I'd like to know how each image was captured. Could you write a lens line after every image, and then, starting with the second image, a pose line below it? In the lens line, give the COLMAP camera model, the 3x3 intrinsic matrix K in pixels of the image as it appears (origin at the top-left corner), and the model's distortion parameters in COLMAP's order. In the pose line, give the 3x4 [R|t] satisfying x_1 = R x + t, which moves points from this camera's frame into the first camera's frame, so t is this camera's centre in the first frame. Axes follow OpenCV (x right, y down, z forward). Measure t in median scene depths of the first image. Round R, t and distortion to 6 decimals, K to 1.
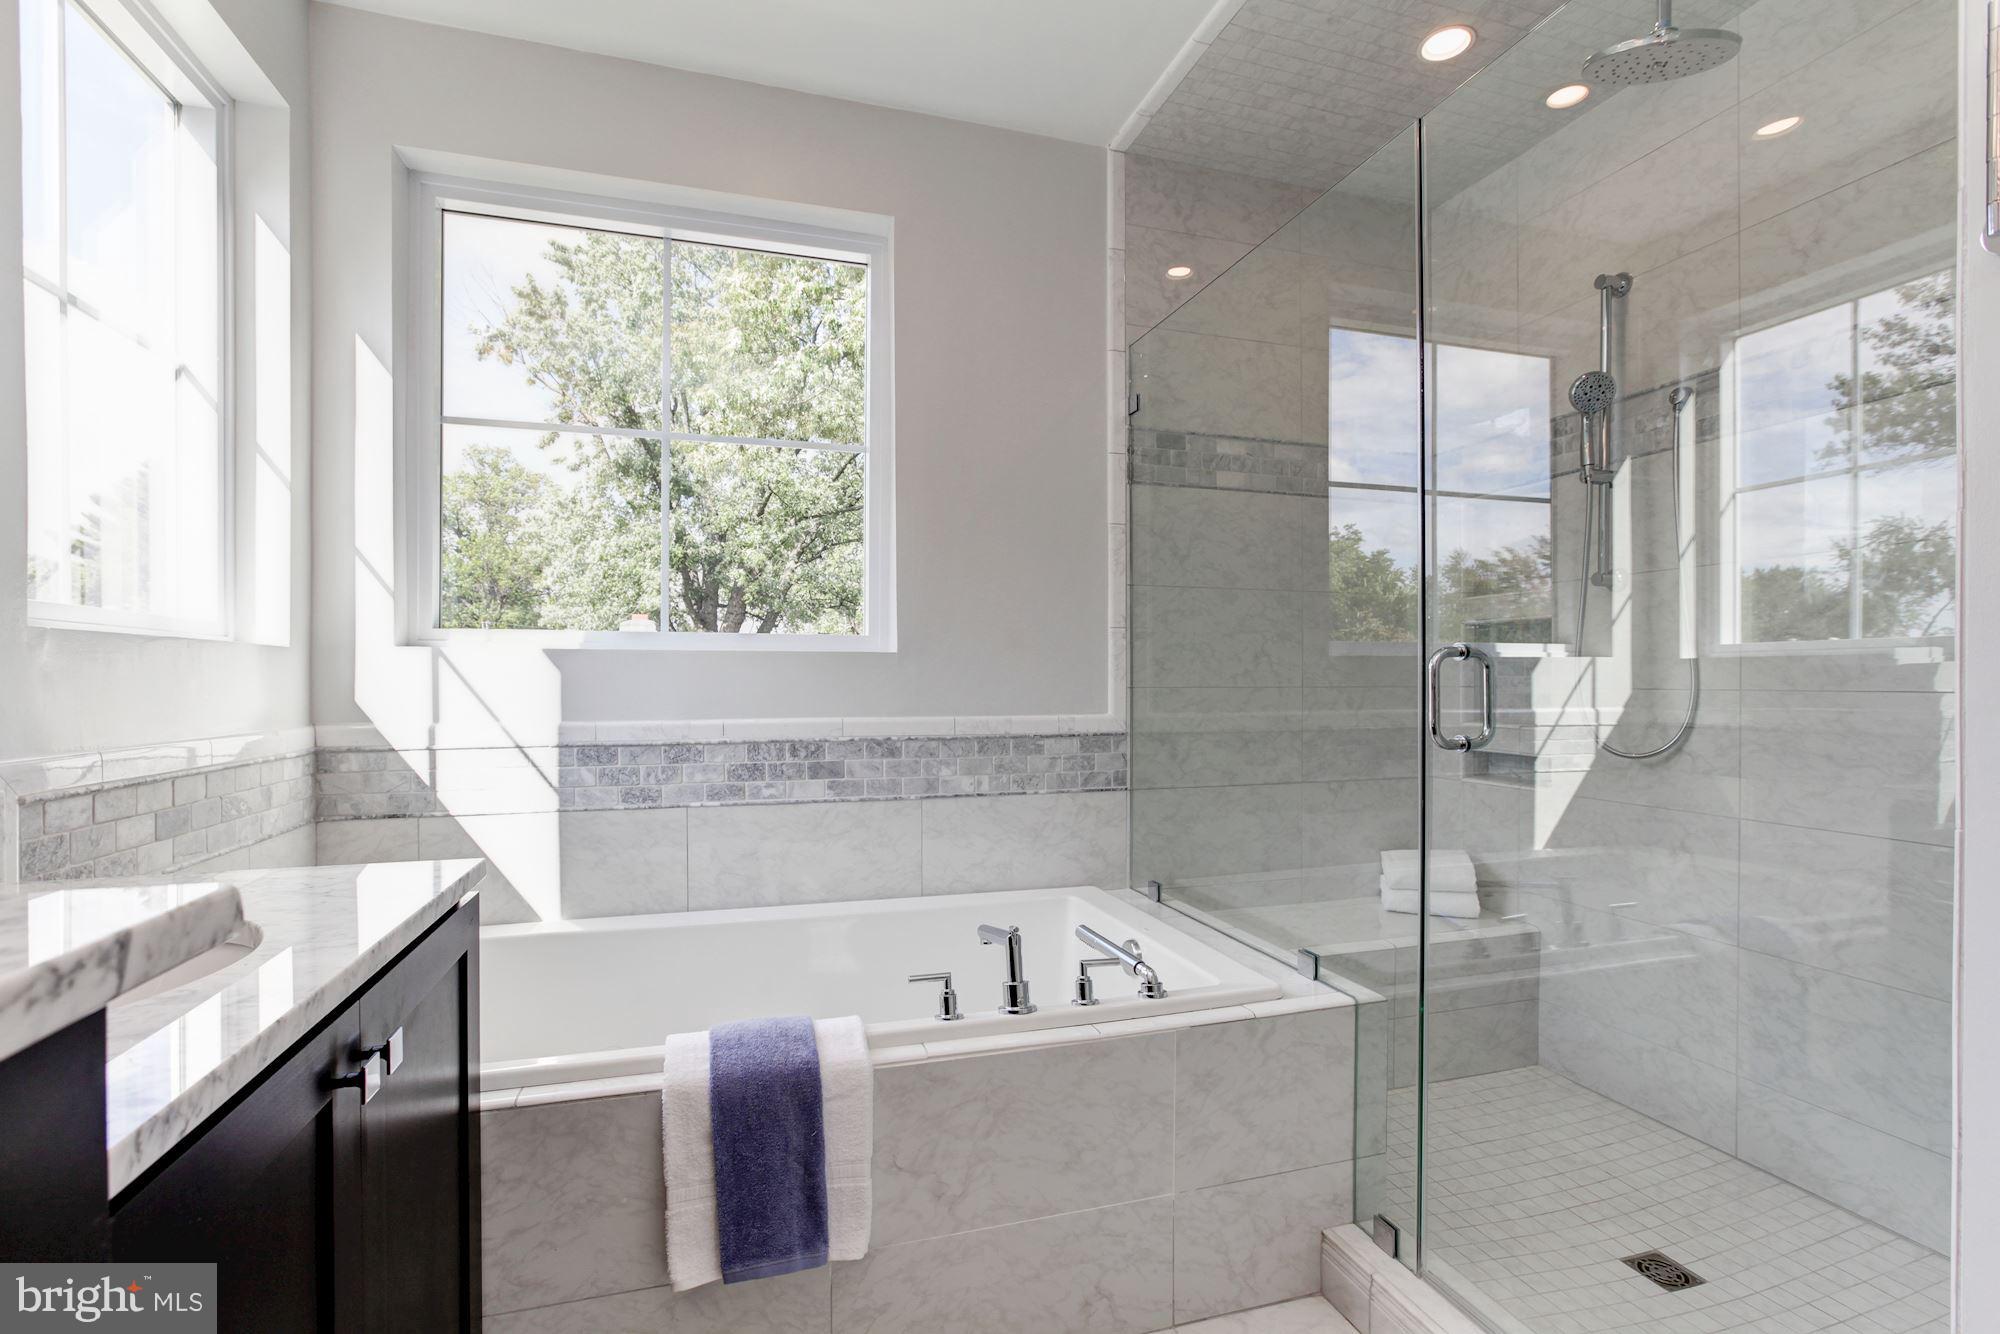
lens RADIAL K [[903.4, 0, 1008.0], [0, 903.4, 680.7], [0, 0, 1]] dist [-0.041924, 0.018876]
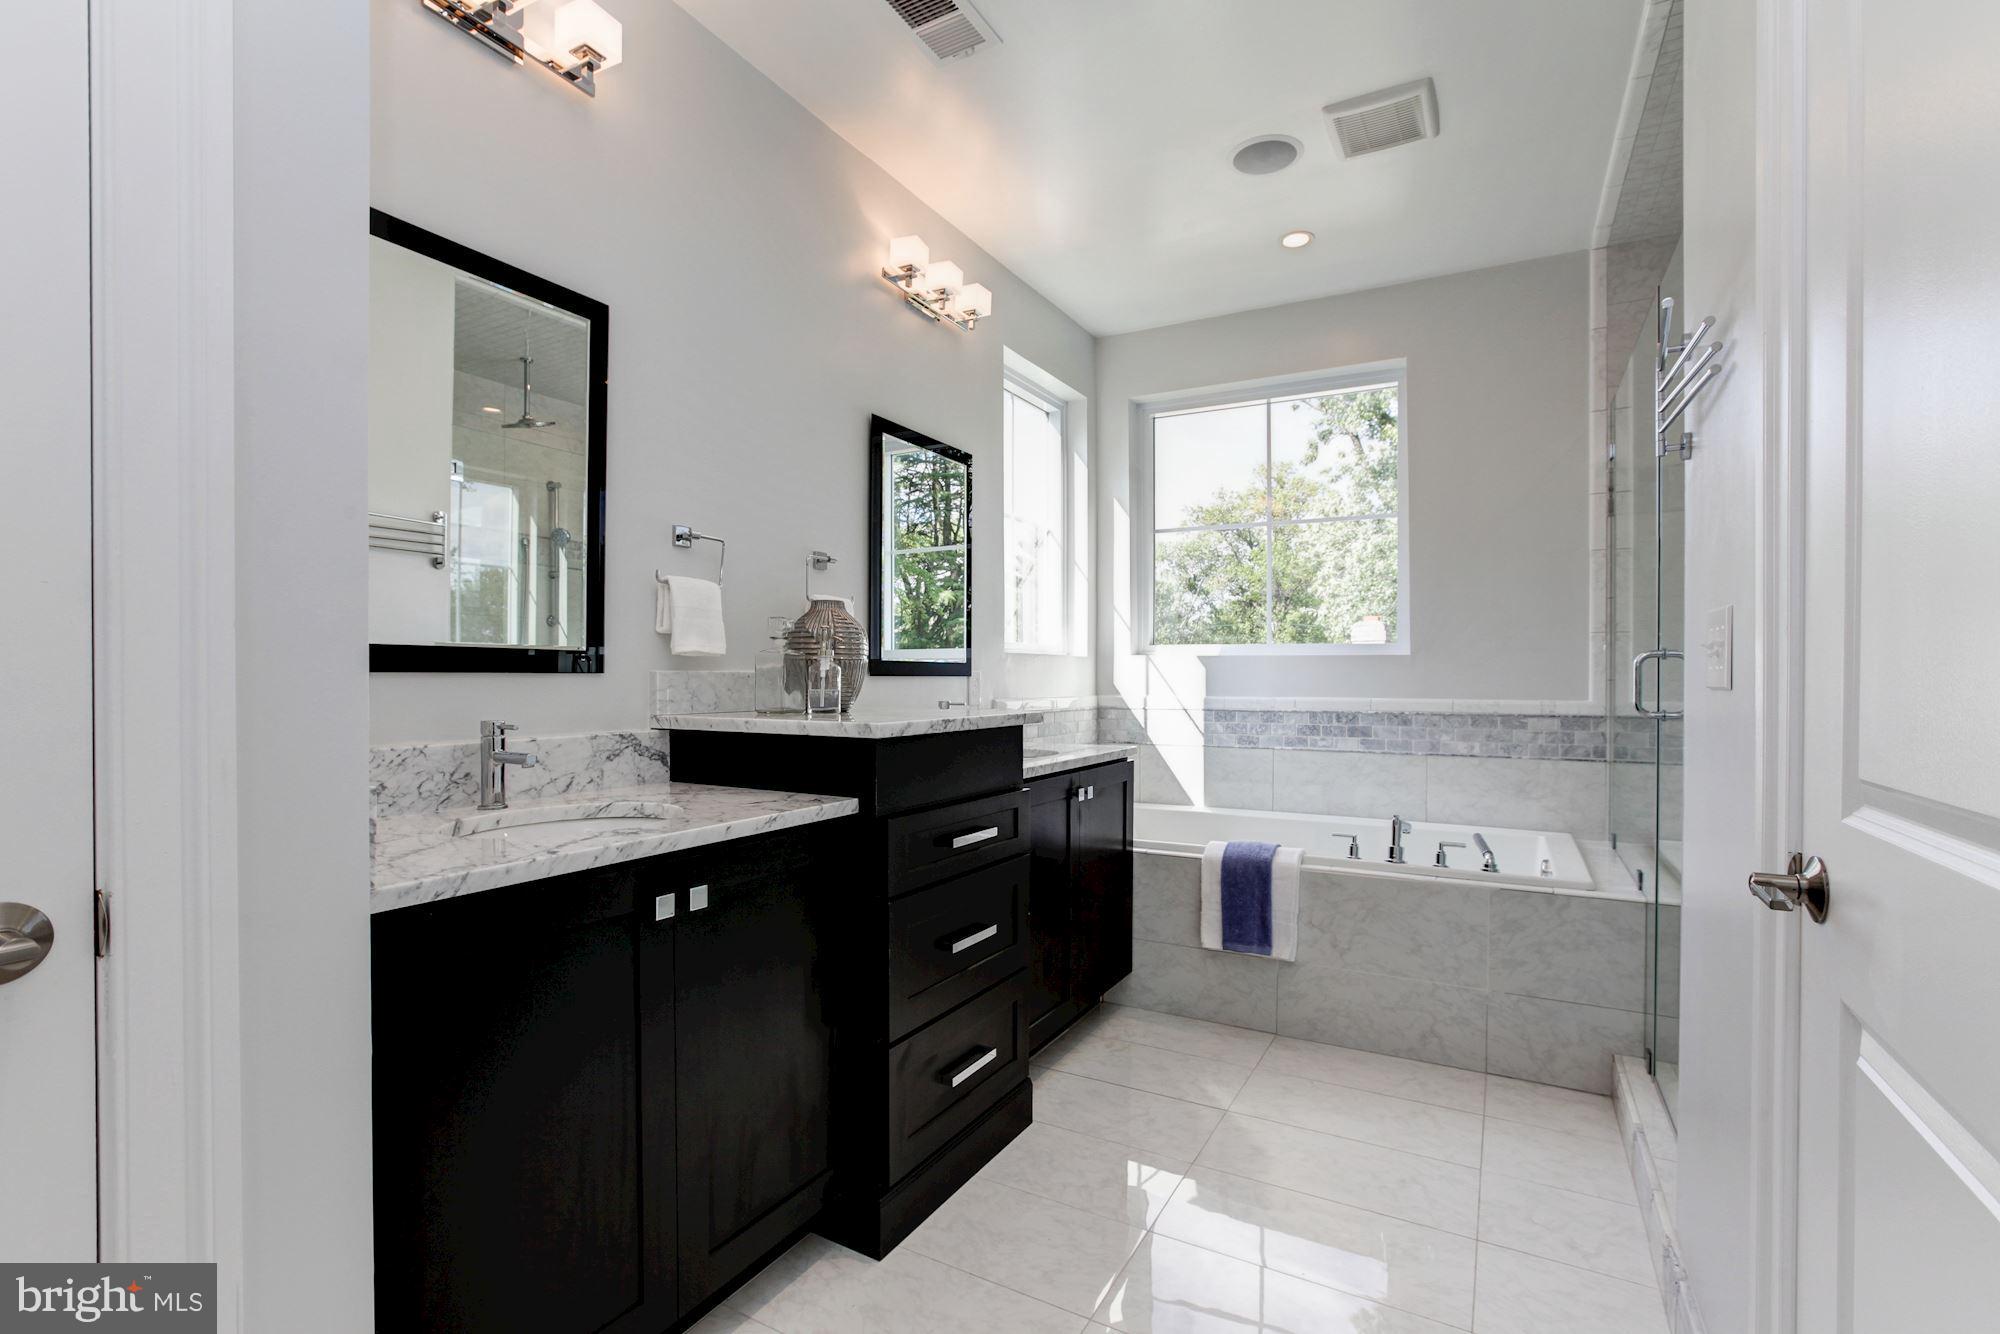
lens RADIAL K [[903.4, 0, 1008.0], [0, 903.4, 680.7], [0, 0, 1]] dist [-0.041924, 0.018876]
pose [[0.685801, 0.007332, -0.727753, 0.543965], [-0.003453, 0.999971, 0.006821, 0.003841], [0.727781, -0.002165, 0.685806, -0.529372]]
